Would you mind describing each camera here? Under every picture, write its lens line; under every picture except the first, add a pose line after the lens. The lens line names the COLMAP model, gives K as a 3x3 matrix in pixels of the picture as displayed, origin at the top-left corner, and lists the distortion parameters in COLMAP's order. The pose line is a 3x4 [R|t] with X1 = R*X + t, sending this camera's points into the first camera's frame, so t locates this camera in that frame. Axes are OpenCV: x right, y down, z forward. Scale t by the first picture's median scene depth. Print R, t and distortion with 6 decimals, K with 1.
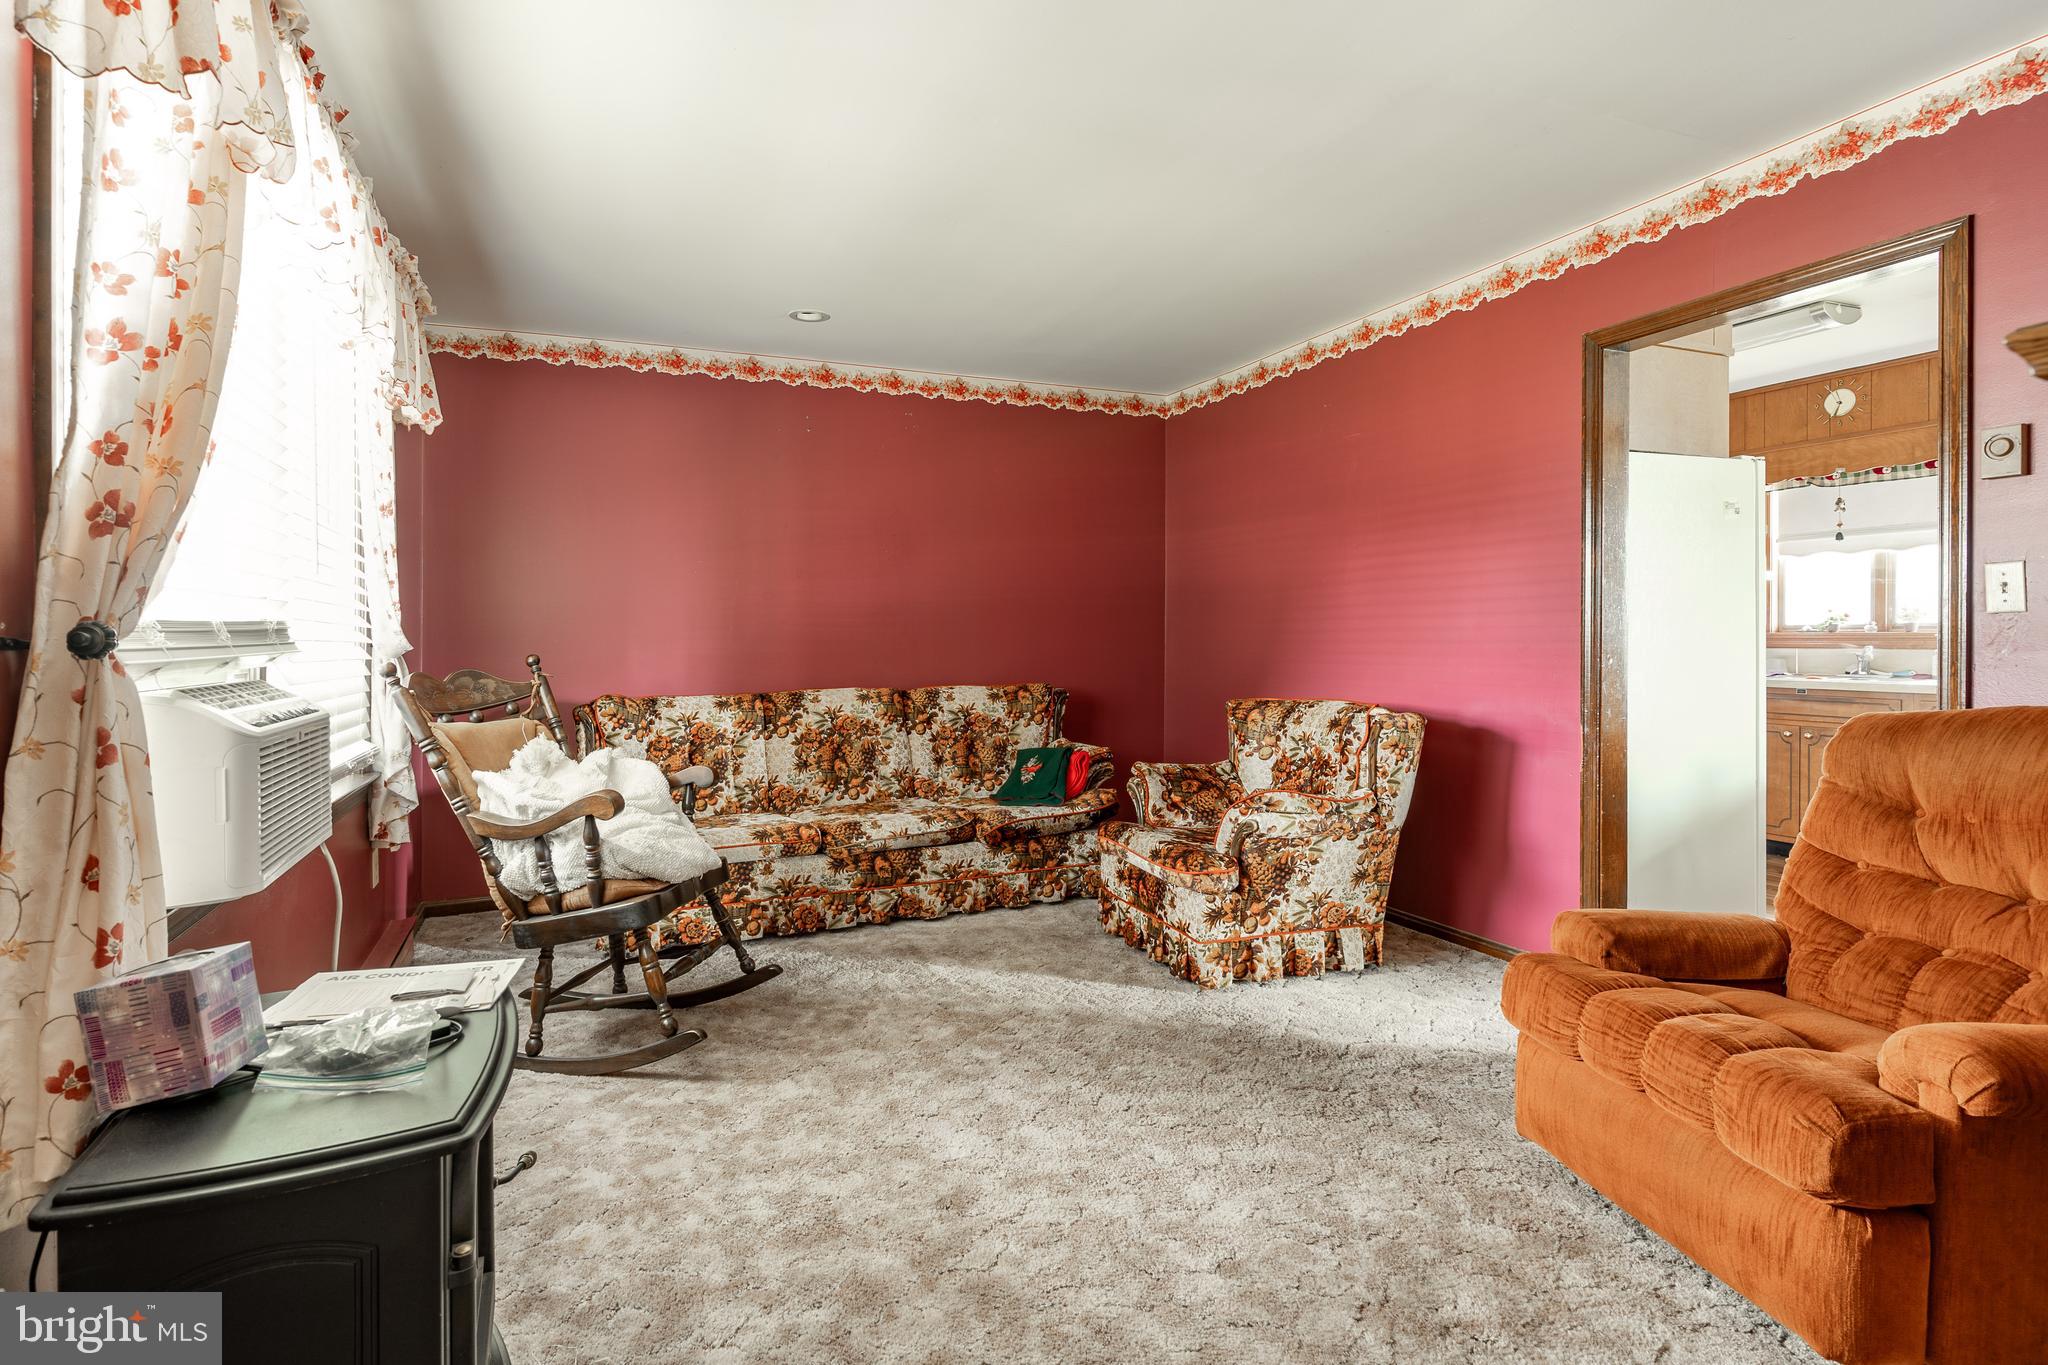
lens RADIAL K [[1013.6, 0, 1026.7], [0, 1013.6, 664.0], [0, 0, 1]] dist [-0.002465, 0.002129]
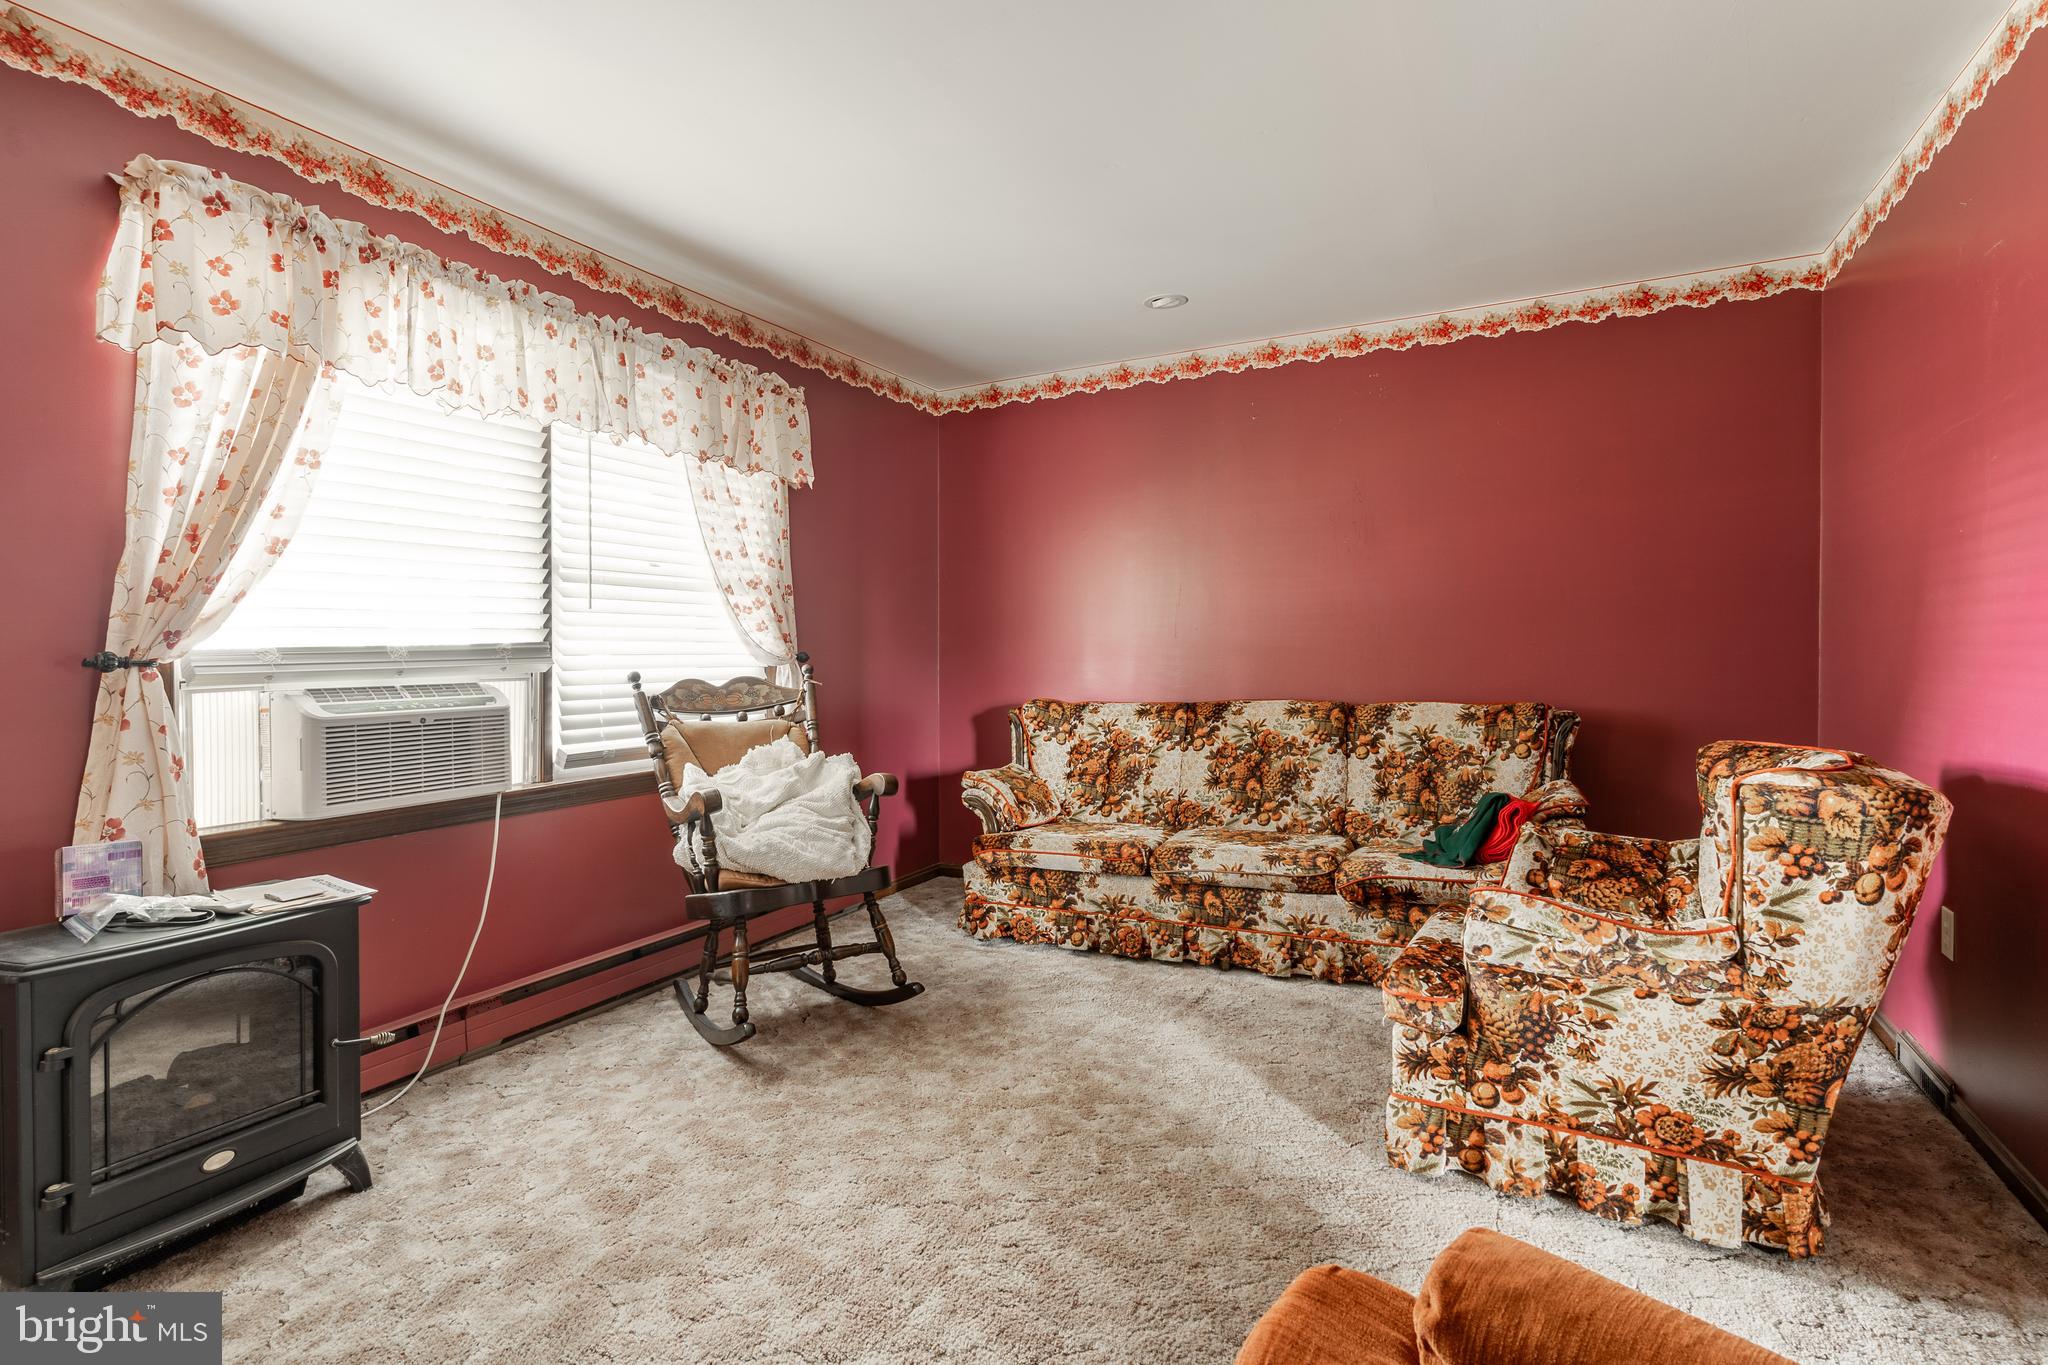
lens RADIAL K [[1013.6, 0, 1030.8], [0, 1013.6, 669.0], [0, 0, 1]] dist [-0.002465, 0.002129]
pose [[0.640050, 0.010343, -0.768264, 0.431796], [-0.007436, 0.999946, 0.007268, -0.010147], [0.768298, 0.001061, 0.640092, 0.307223]]
